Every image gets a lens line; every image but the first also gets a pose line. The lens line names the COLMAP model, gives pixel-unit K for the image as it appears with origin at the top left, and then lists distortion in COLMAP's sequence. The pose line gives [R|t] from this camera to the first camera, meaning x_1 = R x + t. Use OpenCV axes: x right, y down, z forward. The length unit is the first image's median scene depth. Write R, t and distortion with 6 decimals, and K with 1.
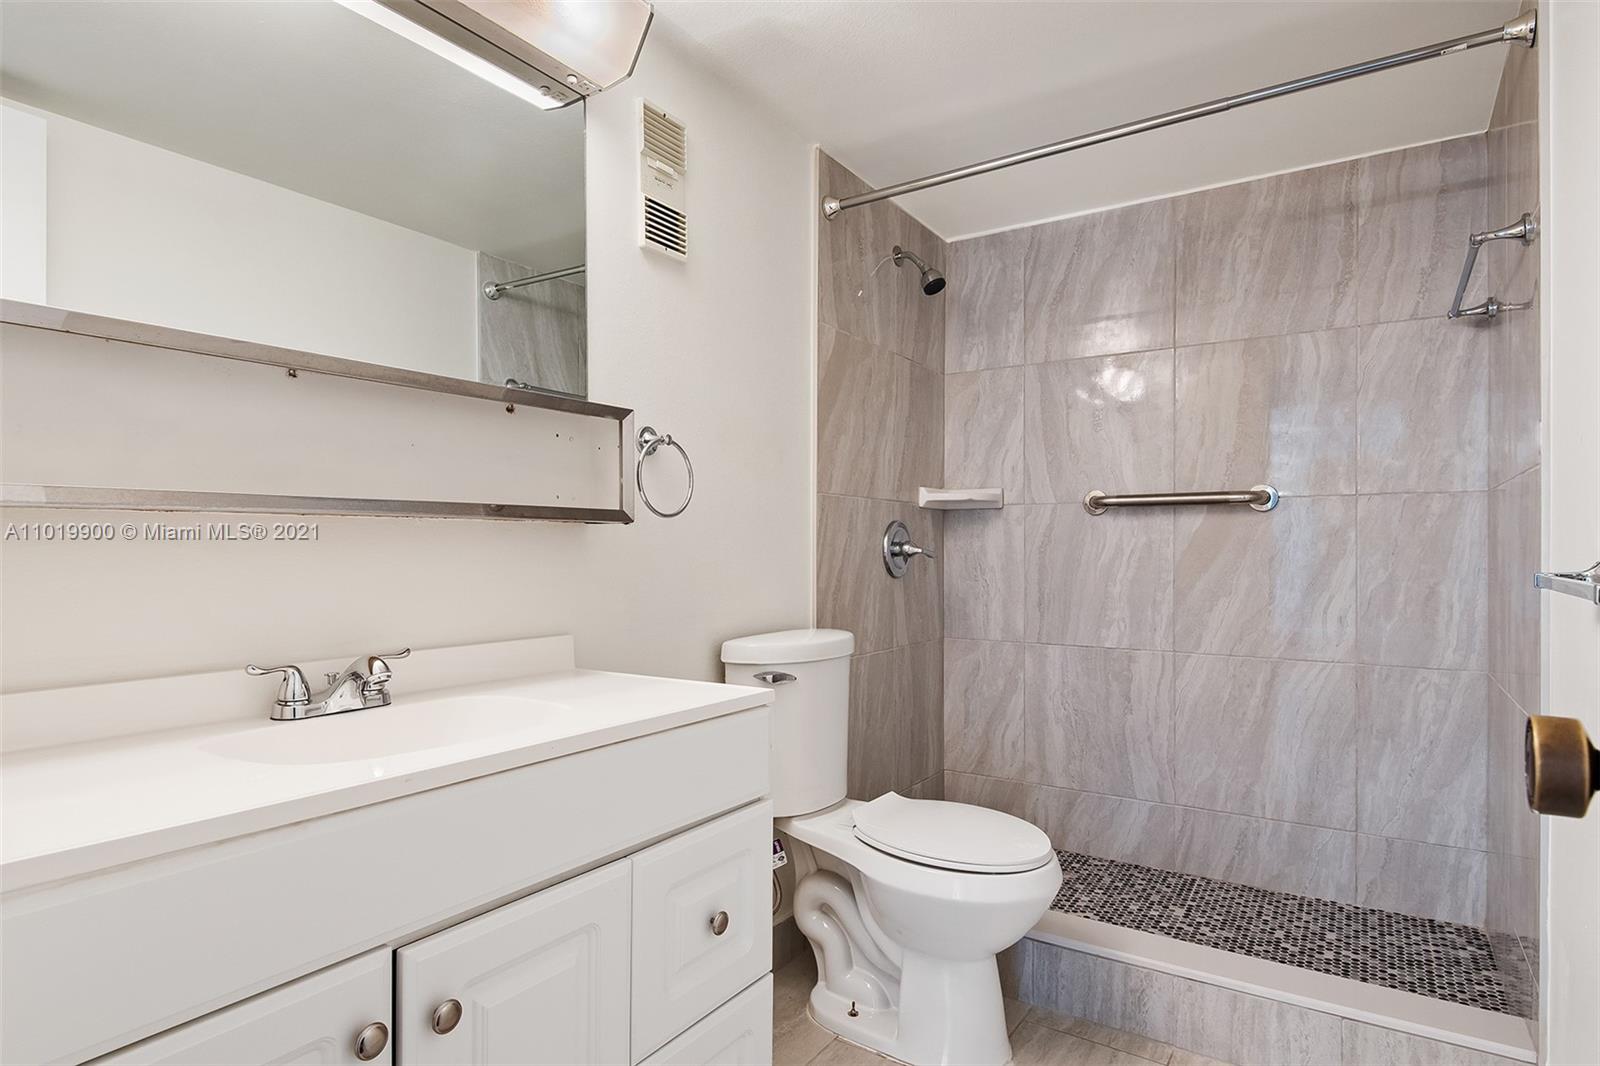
lens RADIAL K [[888.0, 0, 793.4], [0, 888.0, 543.8], [0, 0, 1]] dist [0.032242, -0.026562]
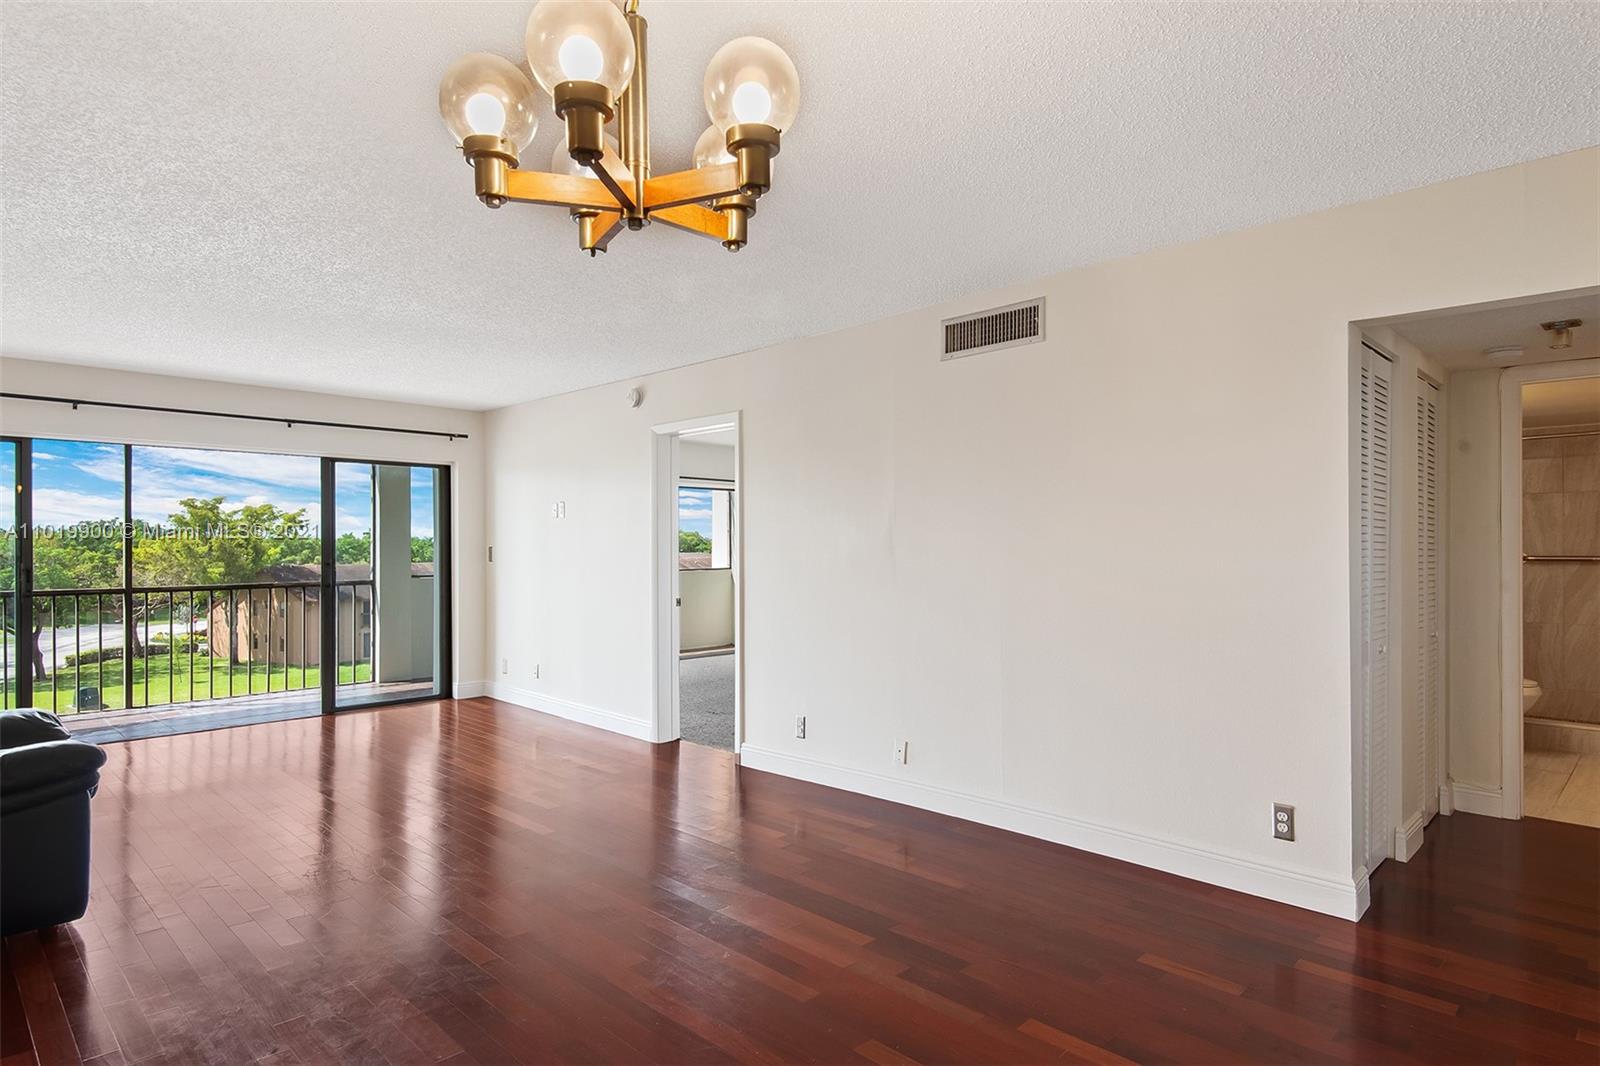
lens RADIAL K [[888.0, 0, 793.4], [0, 888.0, 543.8], [0, 0, 1]] dist [0.032242, -0.026562]
pose [[0.979874, -0.000782, -0.199617, -1.082717], [0.000652, 1.000000, -0.000719, -0.088364], [0.199617, 0.000575, 0.979874, -1.702426]]
